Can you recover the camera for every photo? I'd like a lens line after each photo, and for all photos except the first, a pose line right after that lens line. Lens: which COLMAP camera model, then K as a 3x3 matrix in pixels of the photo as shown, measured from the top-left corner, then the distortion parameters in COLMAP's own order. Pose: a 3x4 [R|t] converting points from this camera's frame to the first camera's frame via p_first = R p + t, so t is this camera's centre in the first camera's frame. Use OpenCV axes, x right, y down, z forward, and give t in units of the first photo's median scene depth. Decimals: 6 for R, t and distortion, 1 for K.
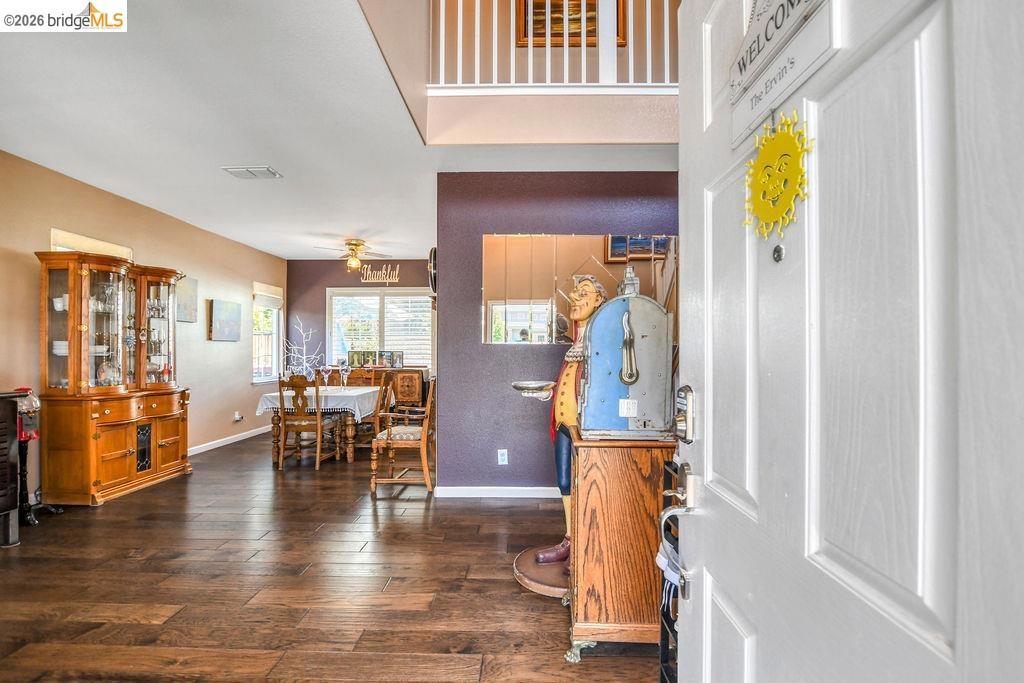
lens RADIAL K [[487.5, 0, 515.0], [0, 487.5, 349.4], [0, 0, 1]] dist [-0.030673, 0.001546]
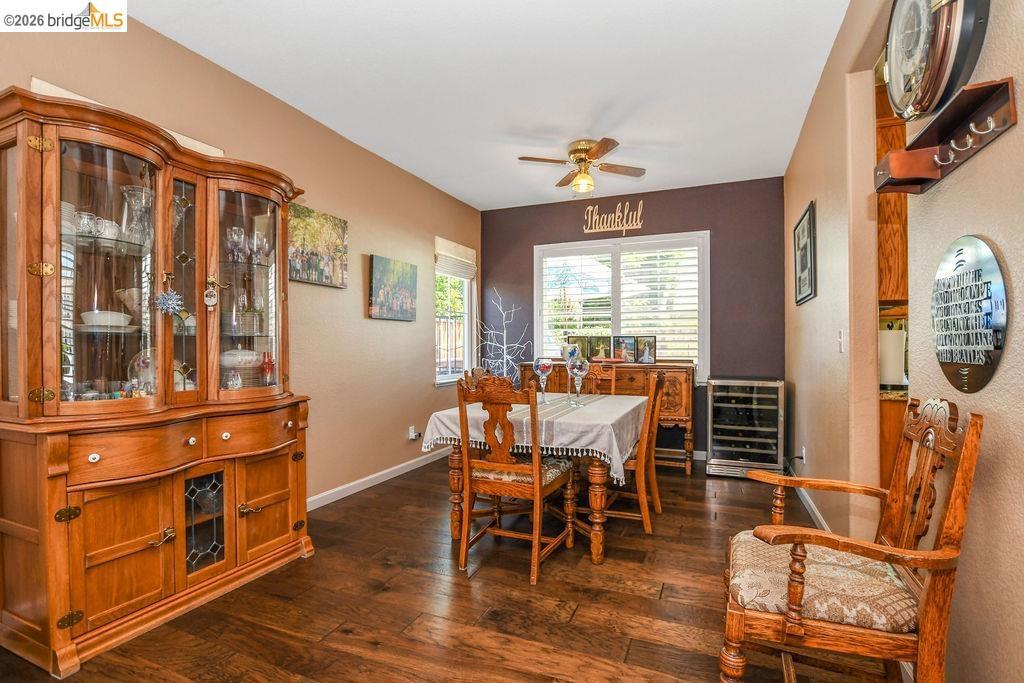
lens RADIAL K [[487.5, 0, 515.0], [0, 487.5, 349.4], [0, 0, 1]] dist [-0.030673, 0.001546]
pose [[0.926696, -0.001372, -0.375809, -0.260542], [0.004997, 0.999950, 0.008671, 0.022941], [0.375778, -0.009914, 0.926657, 0.588581]]
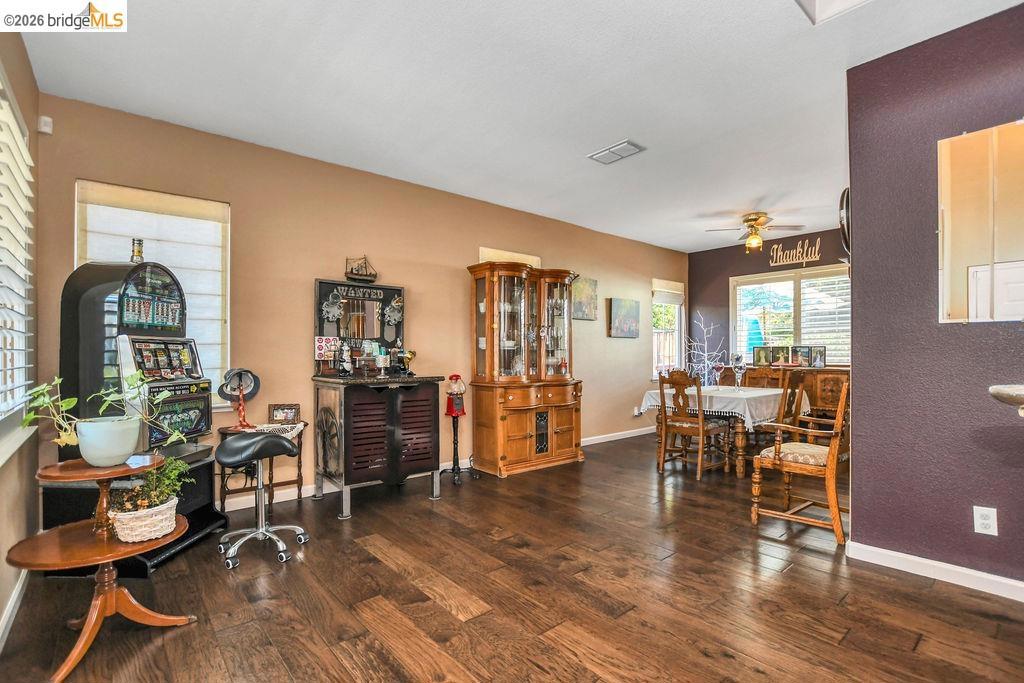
lens RADIAL K [[477.9, 0, 515.8], [0, 477.9, 353.9], [0, 0, 1]] dist [-0.027579, 0.001078]
pose [[0.663106, -0.003121, -0.748519, 0.014256], [0.006845, 0.999975, 0.001895, 0.018146], [0.748494, -0.006380, 0.663111, 0.194230]]
